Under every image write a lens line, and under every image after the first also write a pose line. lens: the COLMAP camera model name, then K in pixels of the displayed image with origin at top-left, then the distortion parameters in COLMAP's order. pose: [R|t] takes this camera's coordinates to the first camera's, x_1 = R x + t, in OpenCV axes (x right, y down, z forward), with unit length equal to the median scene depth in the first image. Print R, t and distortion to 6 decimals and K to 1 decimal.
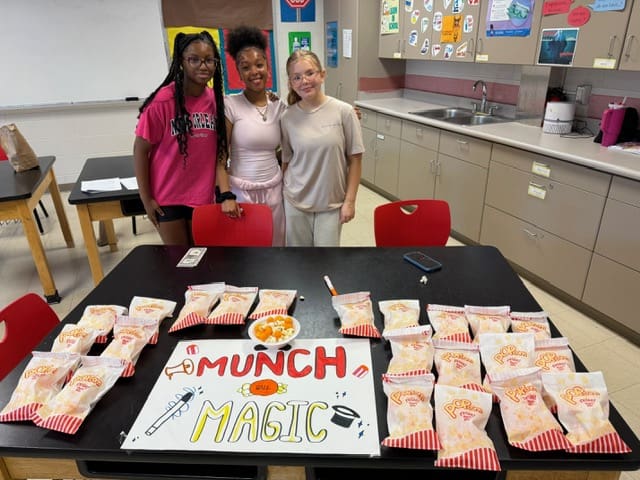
lens RADIAL K [[454.9, 0, 320.0], [0, 454.9, 240.0], [0, 0, 1]] dist [0.000351, -0.001072]
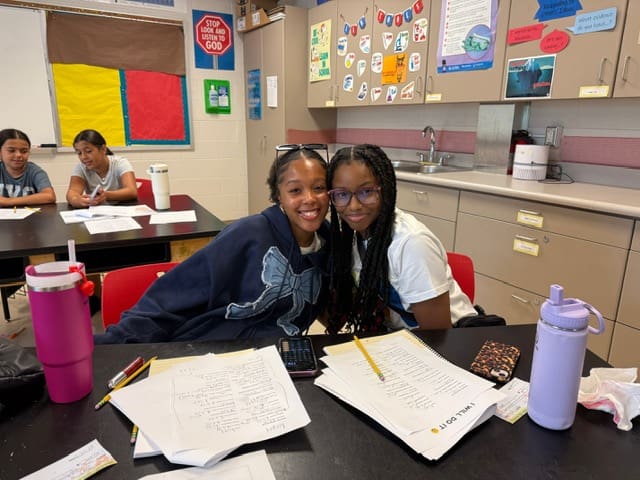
lens RADIAL K [[454.9, 0, 320.0], [0, 454.9, 240.0], [0, 0, 1]] dist [0.000351, -0.001072]
pose [[0.983599, -0.006207, 0.180264, -0.012872], [0.034749, 0.987206, -0.155616, -0.005430], [-0.176992, 0.159328, 0.971230, 0.220812]]
